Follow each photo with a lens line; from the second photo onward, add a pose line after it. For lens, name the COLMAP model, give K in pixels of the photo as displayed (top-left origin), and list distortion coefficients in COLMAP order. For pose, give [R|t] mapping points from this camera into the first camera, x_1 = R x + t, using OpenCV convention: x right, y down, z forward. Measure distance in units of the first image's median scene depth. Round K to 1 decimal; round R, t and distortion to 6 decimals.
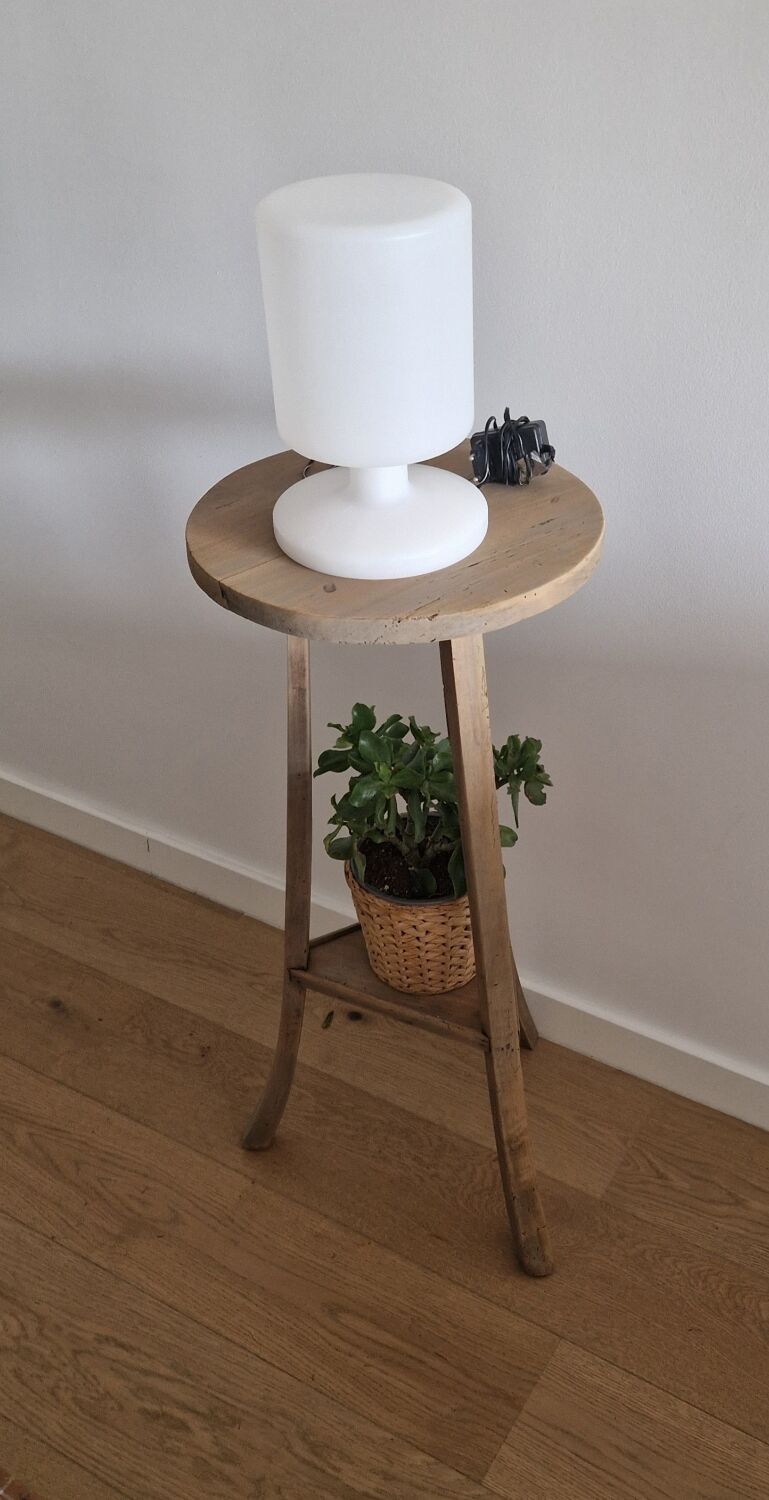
lens RADIAL K [[1433.4, 0, 458.6], [0, 1433.4, 720.1], [0, 0, 1]] dist [0.045609, 0.000000]
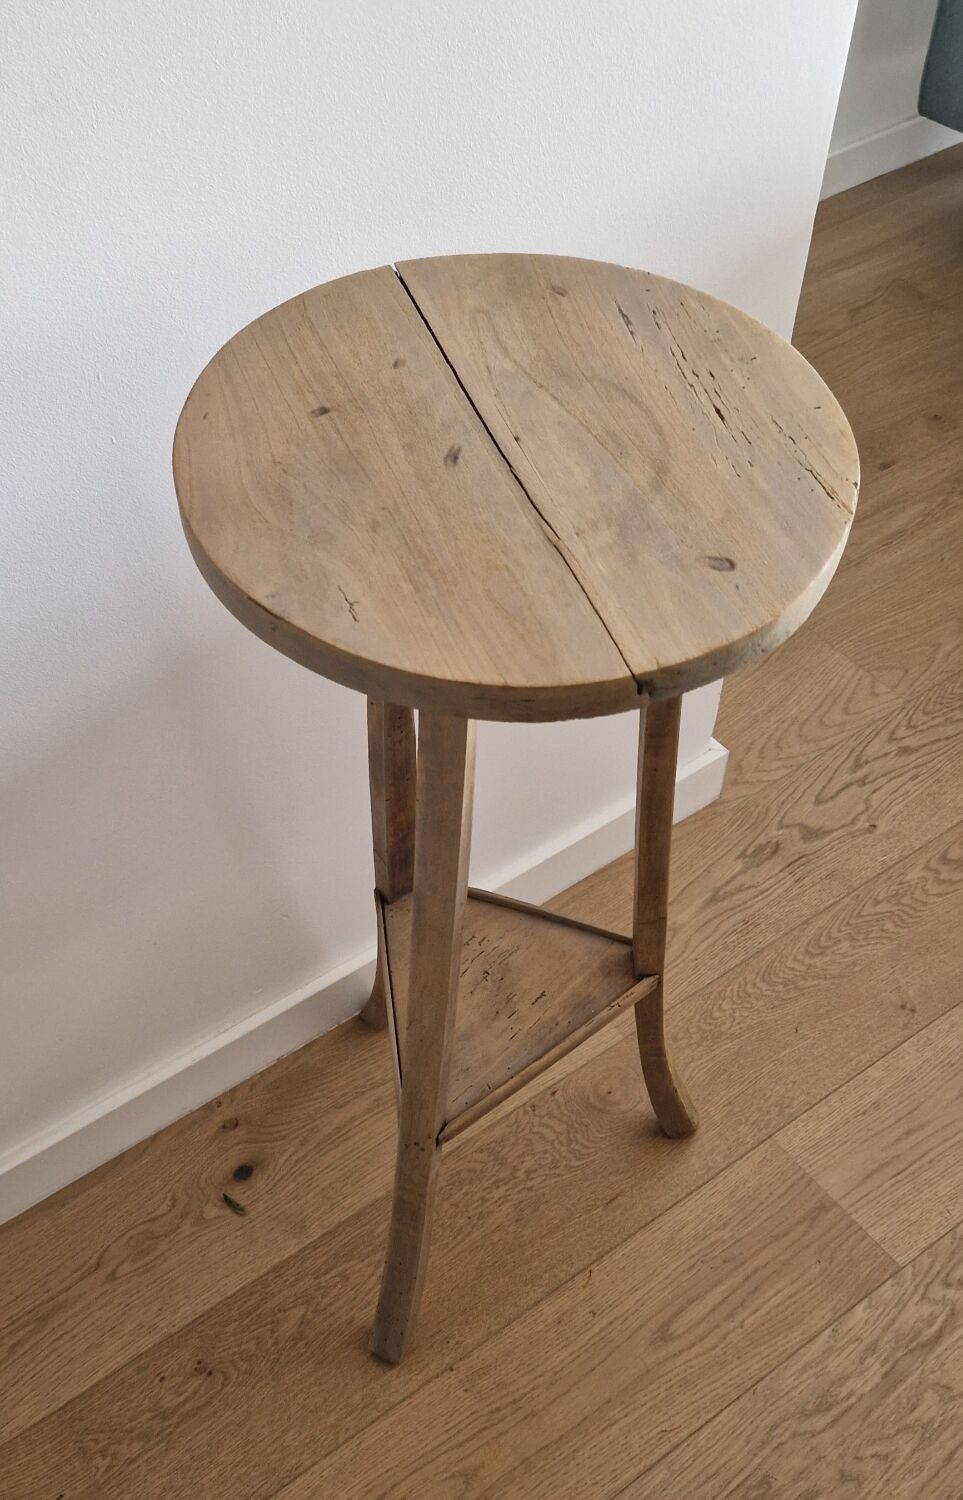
lens RADIAL K [[1501.8, 0, 465.9], [0, 1501.8, 966.6], [0, 0, 1]] dist [0.066530, 0.000000]
pose [[0.392774, -0.738855, 0.547561, -0.456393], [0.497775, 0.671455, 0.548970, -0.286469], [-0.773271, 0.056941, 0.631513, 0.506616]]
